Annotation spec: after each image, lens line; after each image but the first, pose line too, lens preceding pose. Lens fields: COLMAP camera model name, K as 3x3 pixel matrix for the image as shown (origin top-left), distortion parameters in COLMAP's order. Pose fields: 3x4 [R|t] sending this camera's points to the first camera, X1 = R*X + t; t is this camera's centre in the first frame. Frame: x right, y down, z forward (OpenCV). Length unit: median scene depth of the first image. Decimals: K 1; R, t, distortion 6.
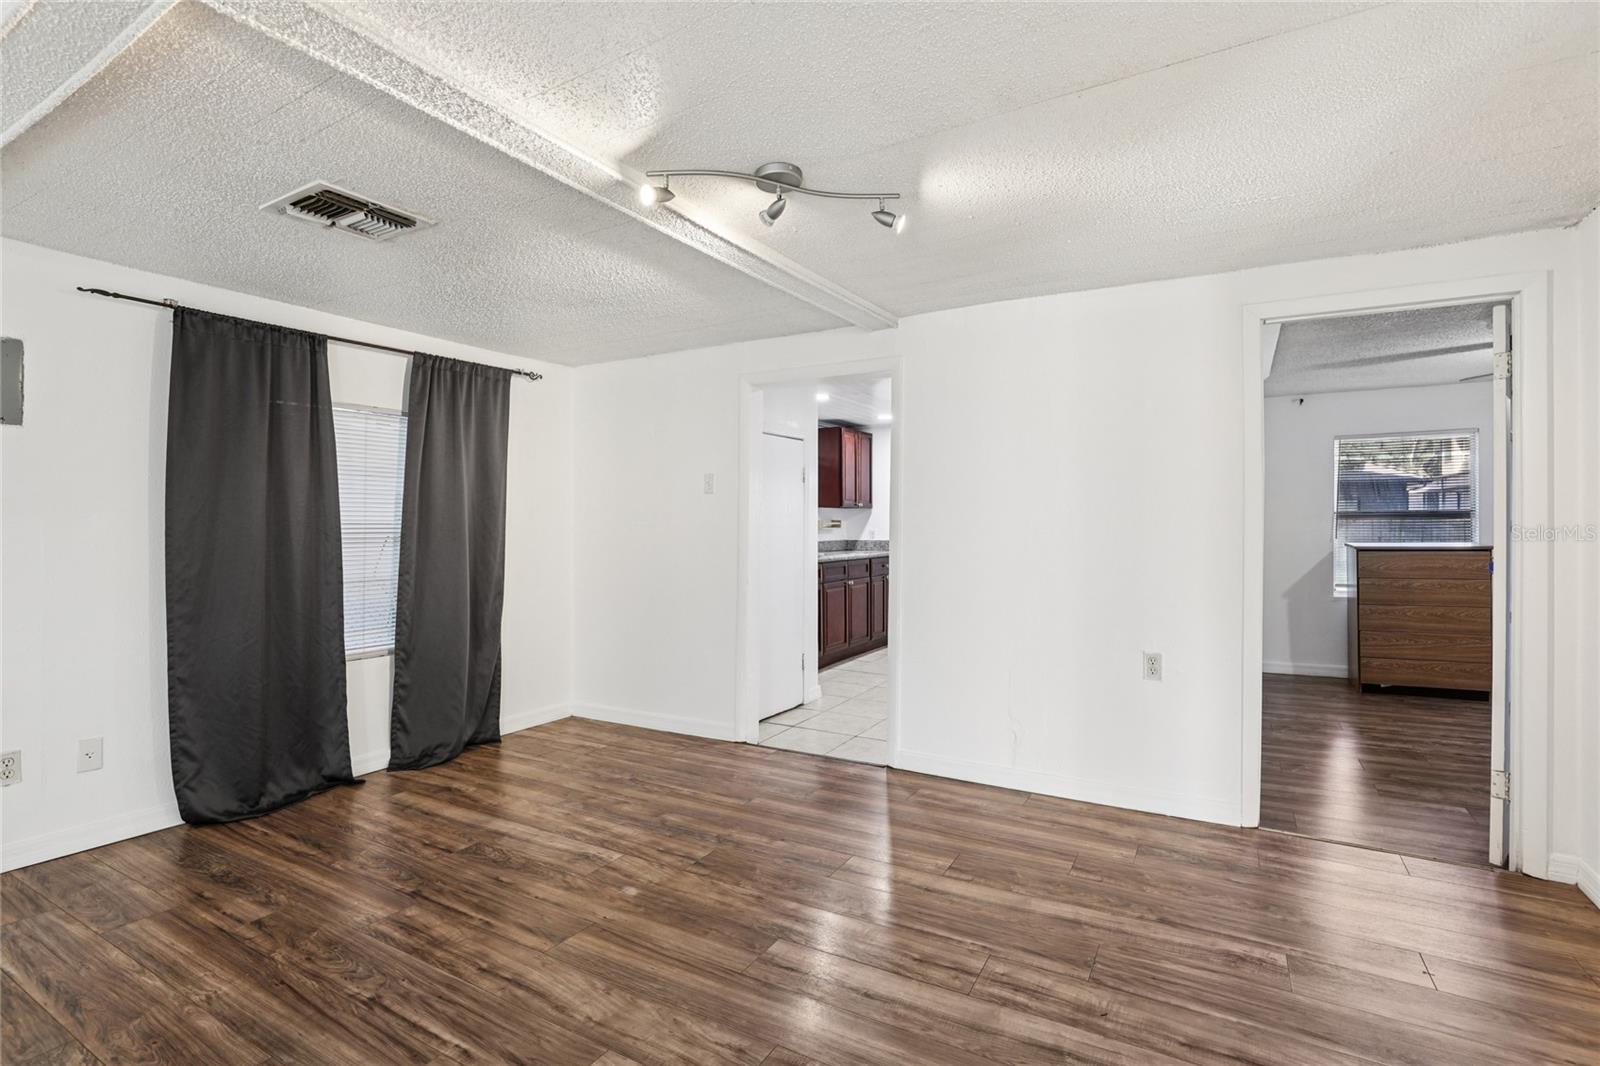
lens RADIAL K [[744.6, 0, 800.0], [0, 744.6, 533.0], [0, 0, 1]] dist [-0.021223, -0.000099]
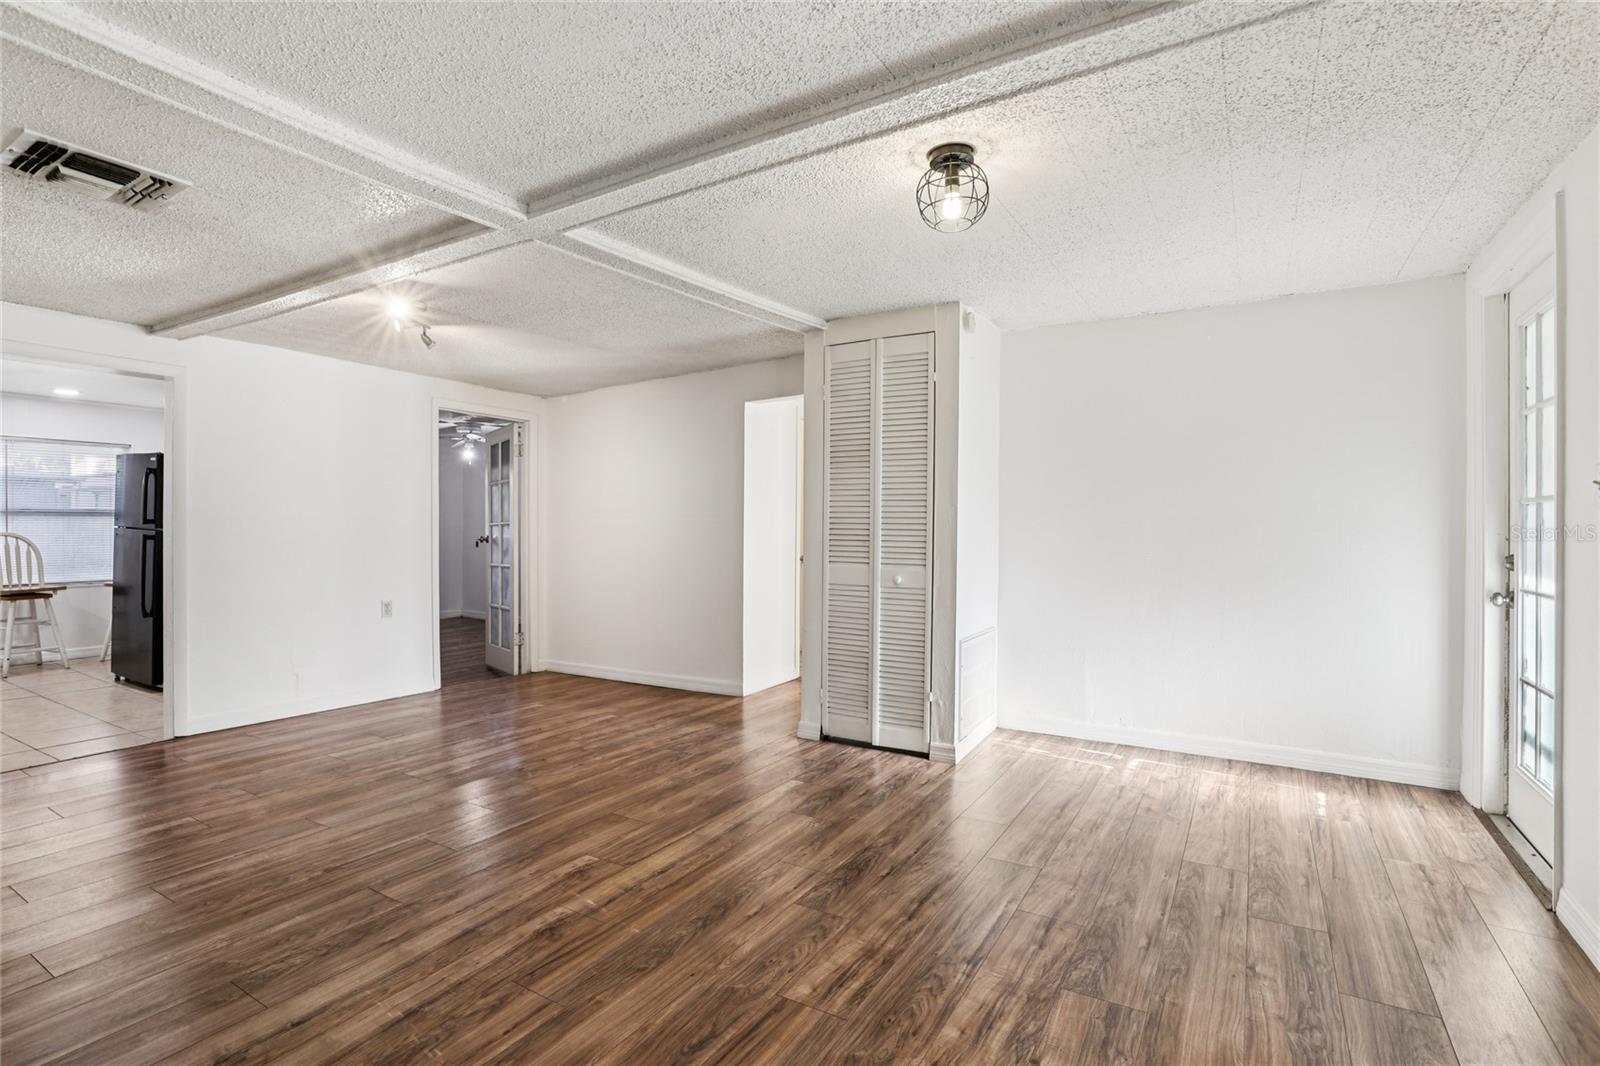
lens RADIAL K [[744.6, 0, 800.0], [0, 744.6, 533.0], [0, 0, 1]] dist [-0.021223, -0.000099]
pose [[0.012541, 0.001241, 0.999921, -2.005355], [-0.000292, 0.999999, -0.001238, 0.026620], [-0.999921, -0.000277, 0.012541, 0.131533]]
